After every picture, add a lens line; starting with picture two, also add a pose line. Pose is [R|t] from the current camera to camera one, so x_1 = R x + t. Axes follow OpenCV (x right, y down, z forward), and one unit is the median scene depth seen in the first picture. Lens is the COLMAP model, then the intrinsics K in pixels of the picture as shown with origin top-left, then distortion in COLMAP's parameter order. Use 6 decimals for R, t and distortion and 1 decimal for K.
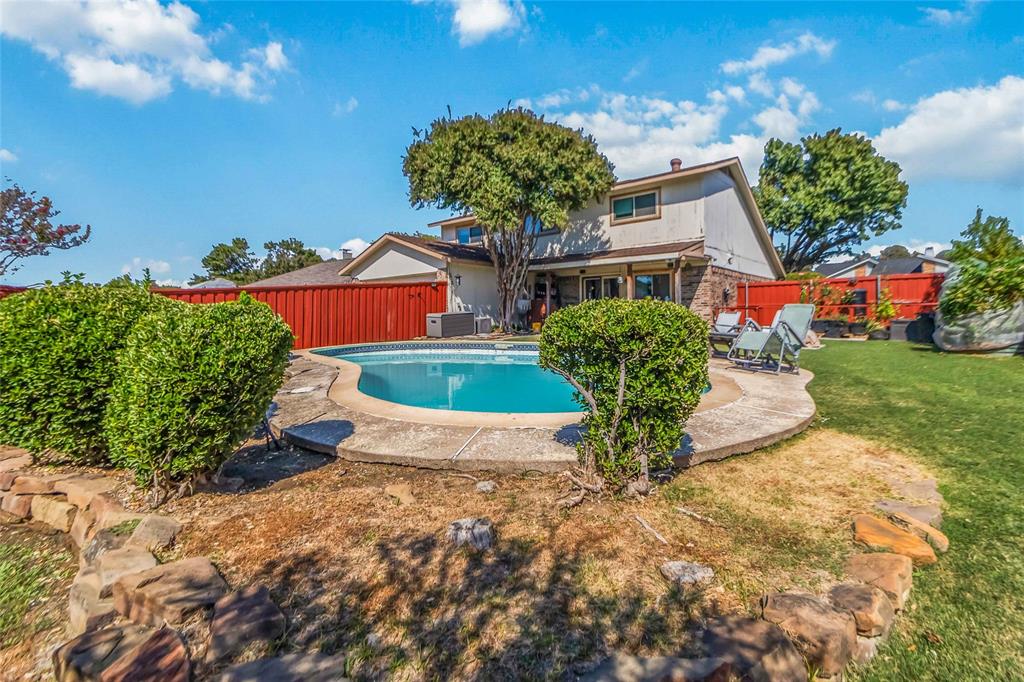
lens RADIAL K [[477.8, 0, 516.6], [0, 477.8, 321.8], [0, 0, 1]] dist [-0.000584, -0.000223]
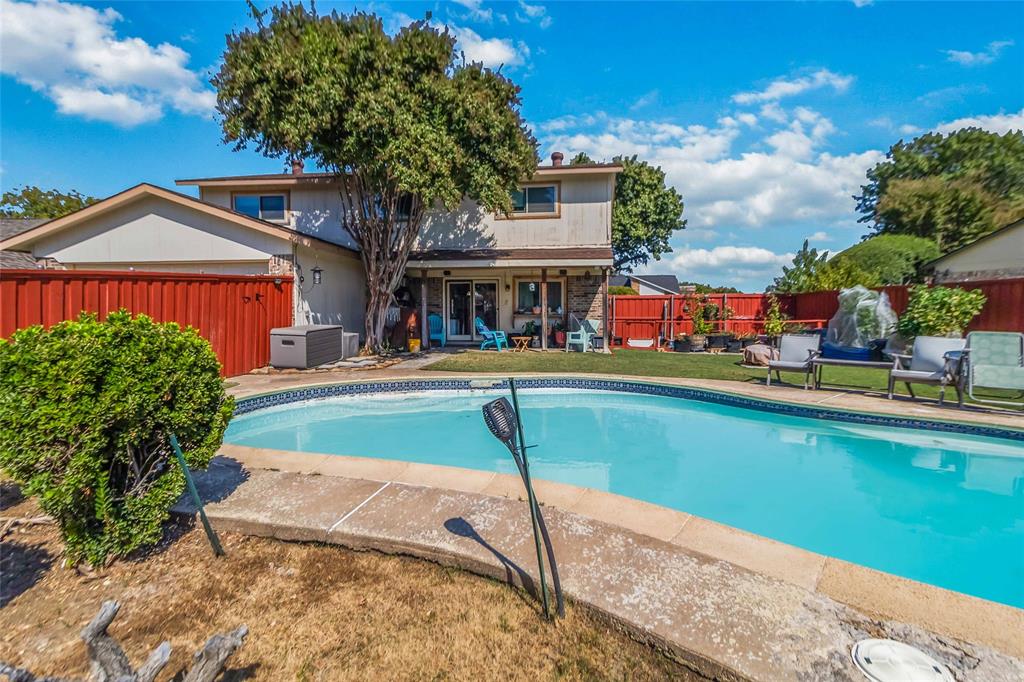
lens RADIAL K [[483.2, 0, 512.0], [0, 483.2, 341.0], [0, 0, 1]] dist [0.015338, 0.000211]
pose [[0.831139, -0.017378, 0.555794, -0.261787], [-0.000889, 0.999469, 0.032579, -0.020653], [-0.556065, -0.027572, 0.830682, 0.304327]]
